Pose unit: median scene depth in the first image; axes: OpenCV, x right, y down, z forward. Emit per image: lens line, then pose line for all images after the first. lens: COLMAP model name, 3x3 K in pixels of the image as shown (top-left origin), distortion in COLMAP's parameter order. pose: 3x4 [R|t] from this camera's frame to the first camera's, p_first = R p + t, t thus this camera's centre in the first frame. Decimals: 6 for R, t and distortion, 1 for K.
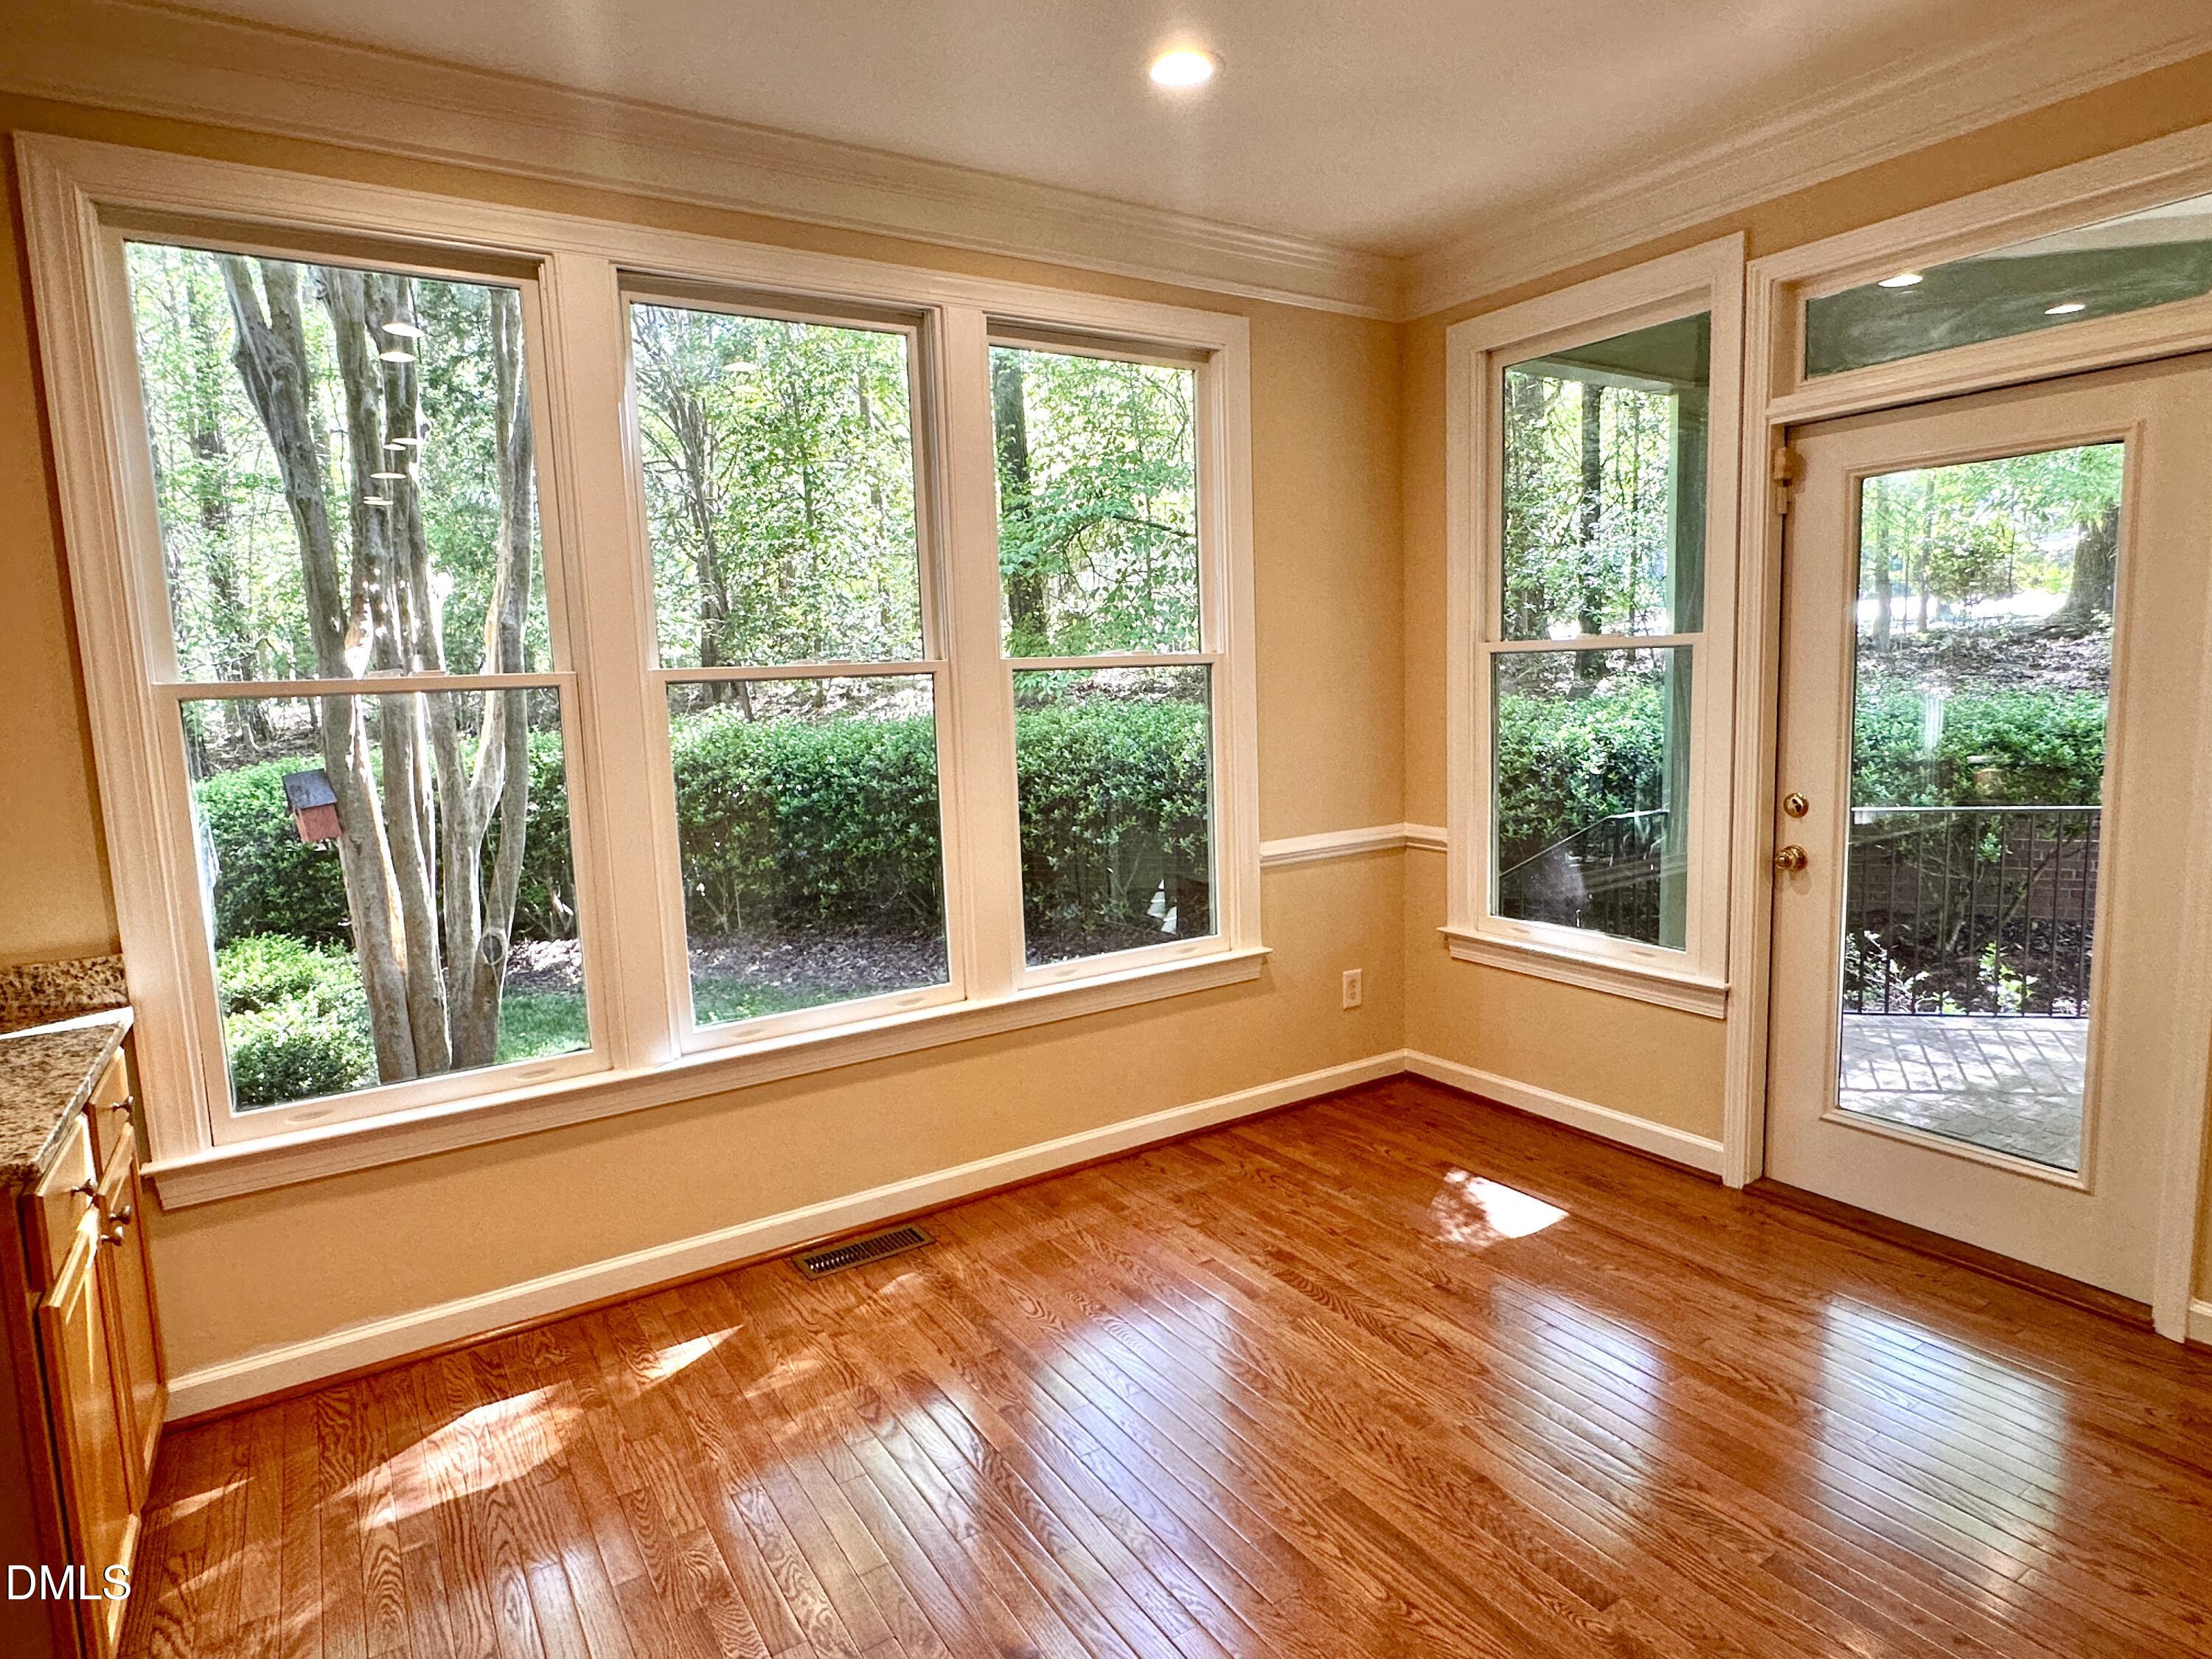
lens RADIAL K [[1241.7, 0, 1110.6], [0, 1241.7, 818.3], [0, 0, 1]] dist [-0.003388, -0.000819]
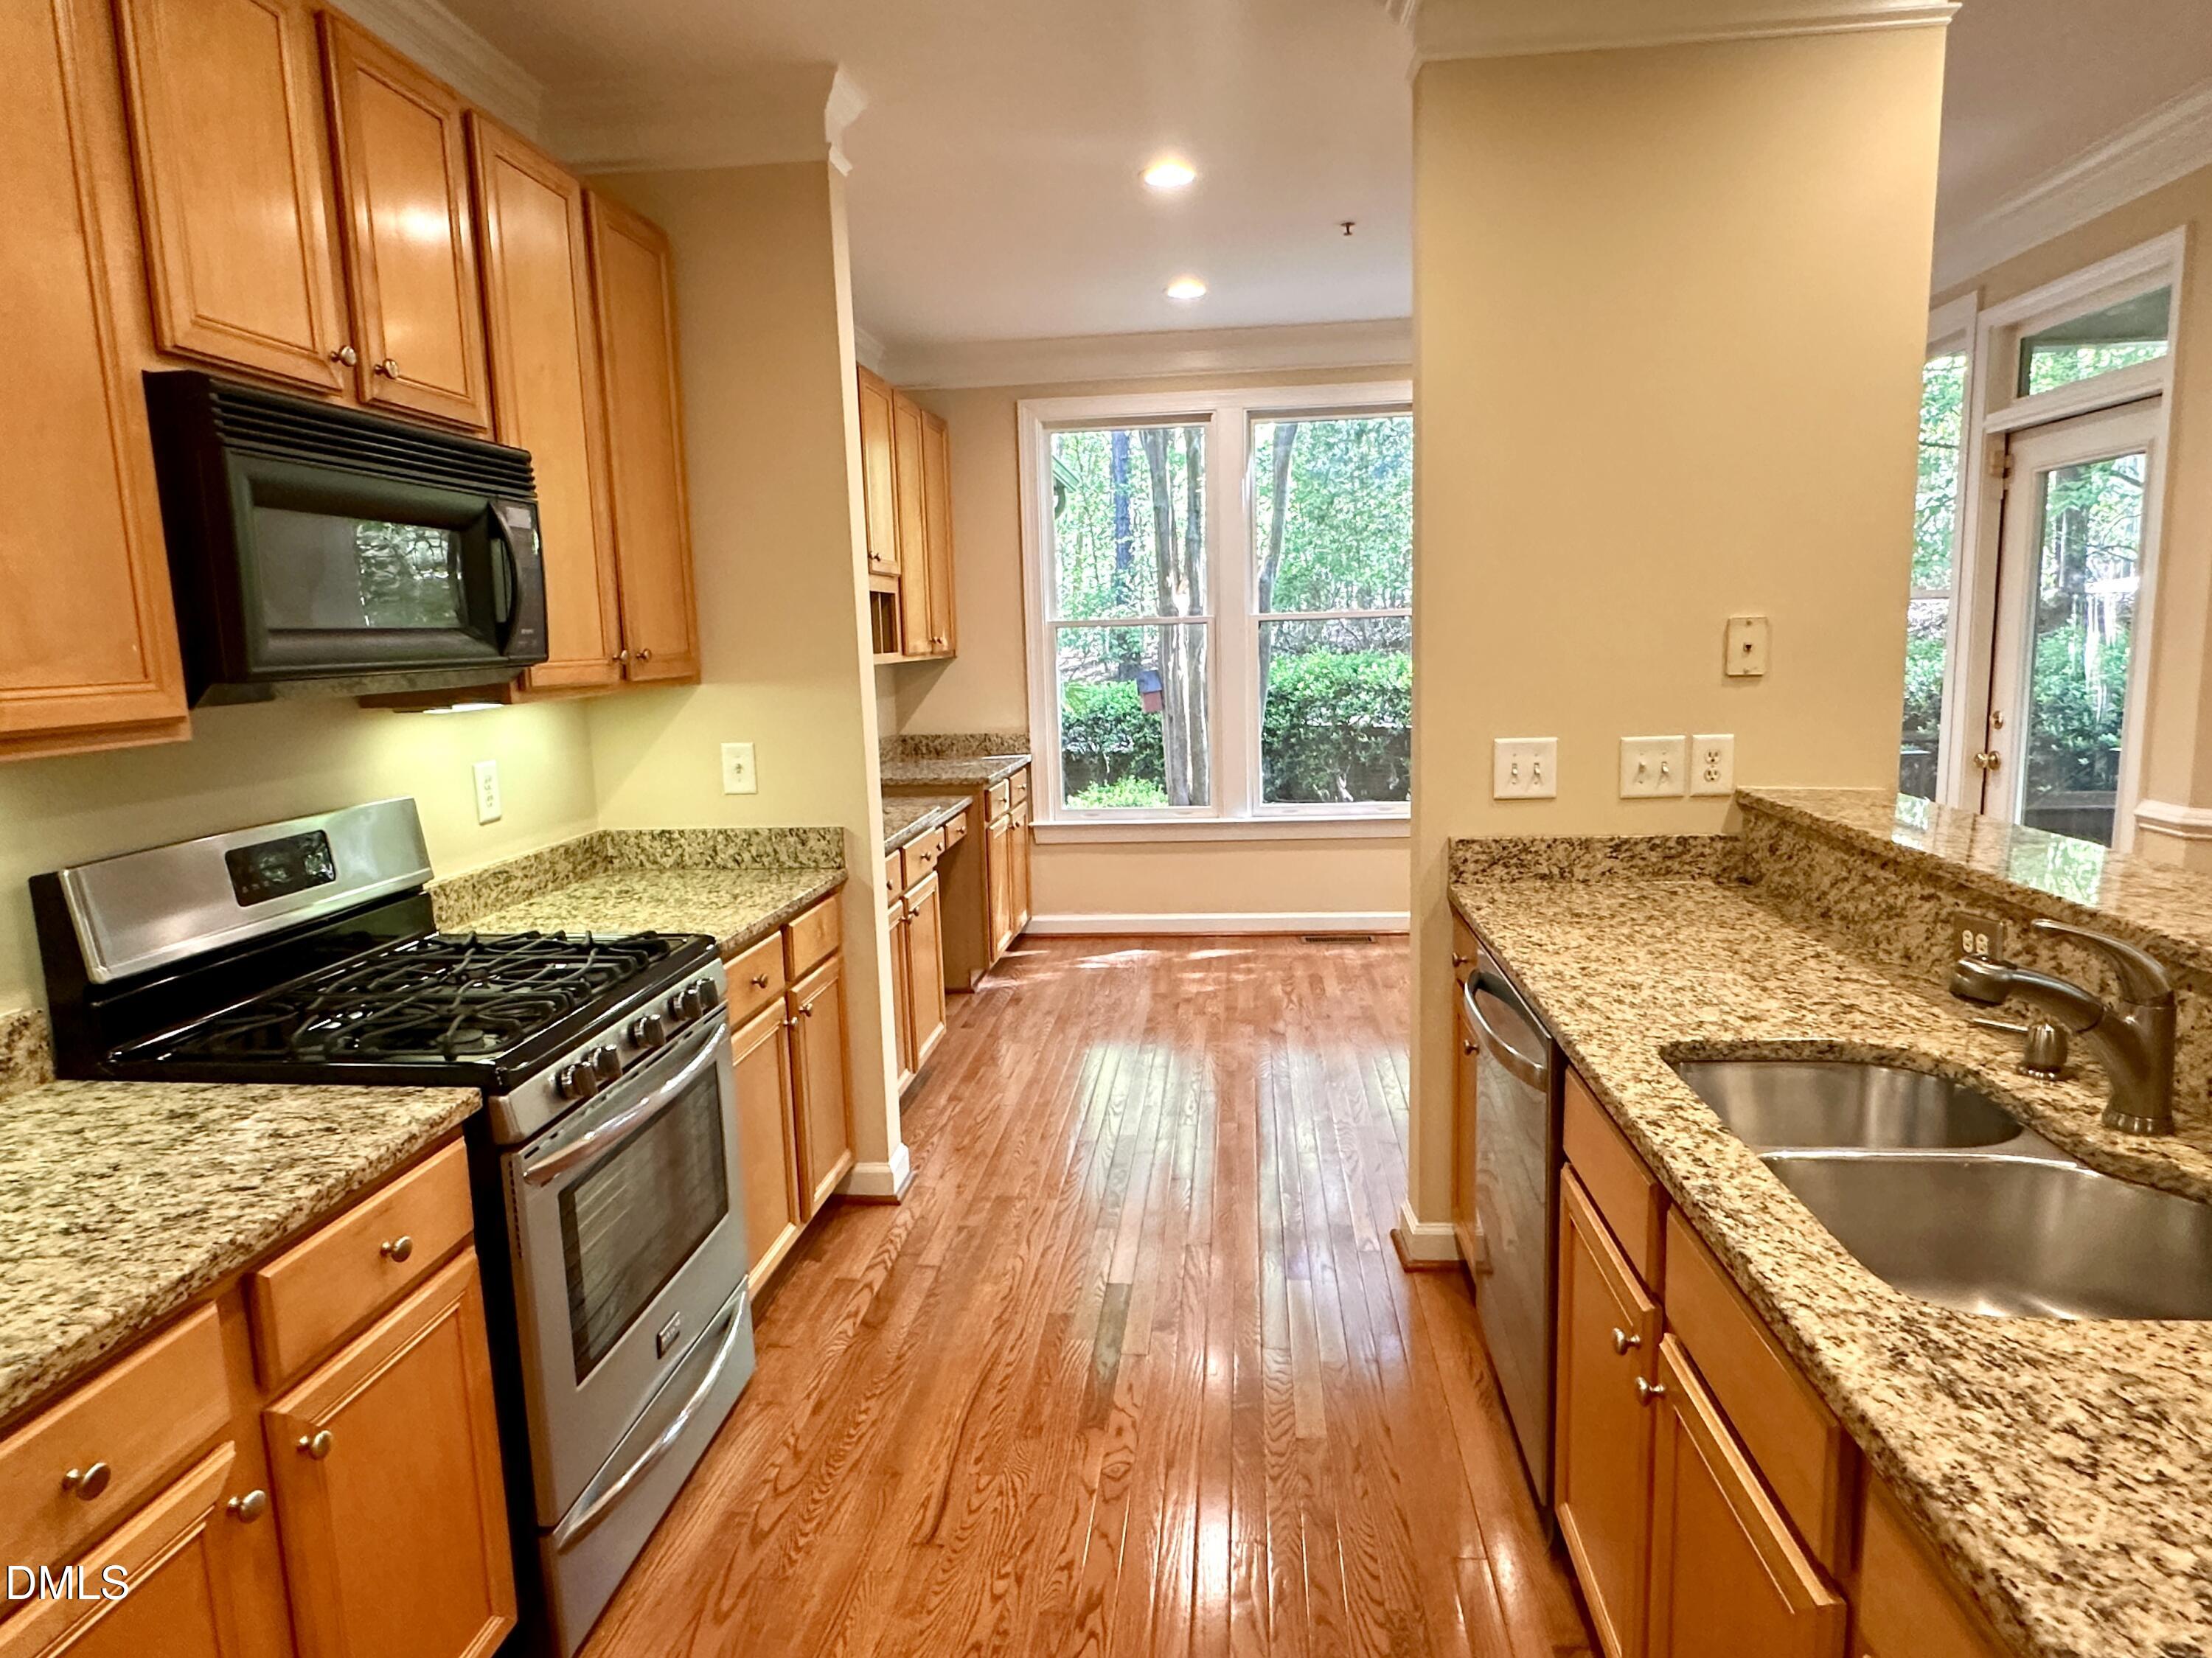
lens RADIAL K [[1241.6, 0, 1111.0], [0, 1241.6, 824.7], [0, 0, 1]] dist [-0.003388, -0.000819]
pose [[0.785707, 0.104382, -0.609729, 0.708629], [-0.074475, 0.994453, 0.074275, 0.081303], [0.614100, -0.012948, 0.789122, -0.703484]]
